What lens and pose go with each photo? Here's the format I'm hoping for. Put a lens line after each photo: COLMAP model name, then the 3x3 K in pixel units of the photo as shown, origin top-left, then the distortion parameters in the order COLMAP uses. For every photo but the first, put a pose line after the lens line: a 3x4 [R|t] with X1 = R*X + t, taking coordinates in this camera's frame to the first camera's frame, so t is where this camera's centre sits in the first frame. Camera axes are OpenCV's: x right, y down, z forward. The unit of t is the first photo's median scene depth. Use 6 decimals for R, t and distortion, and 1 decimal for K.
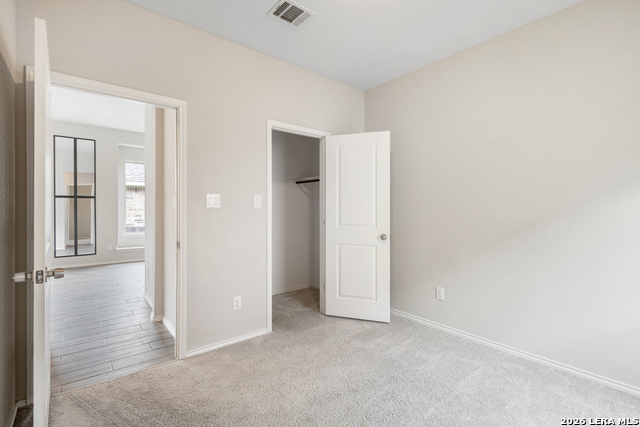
lens RADIAL K [[297.3, 0, 322.5], [0, 297.3, 209.3], [0, 0, 1]] dist [-0.000155, -0.000362]
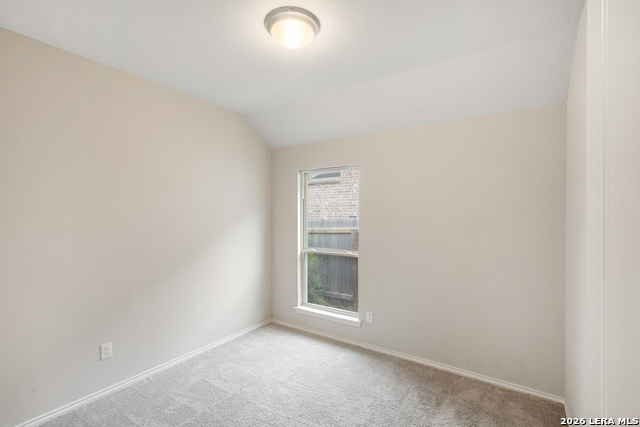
lens RADIAL K [[297.3, 0, 322.5], [0, 297.3, 209.3], [0, 0, 1]] dist [-0.000155, -0.000362]
pose [[-0.281145, 0.000885, 0.959665, -0.710402], [0.001772, 0.999998, -0.000403, -0.132179], [-0.959664, 0.001587, -0.281146, 0.845104]]
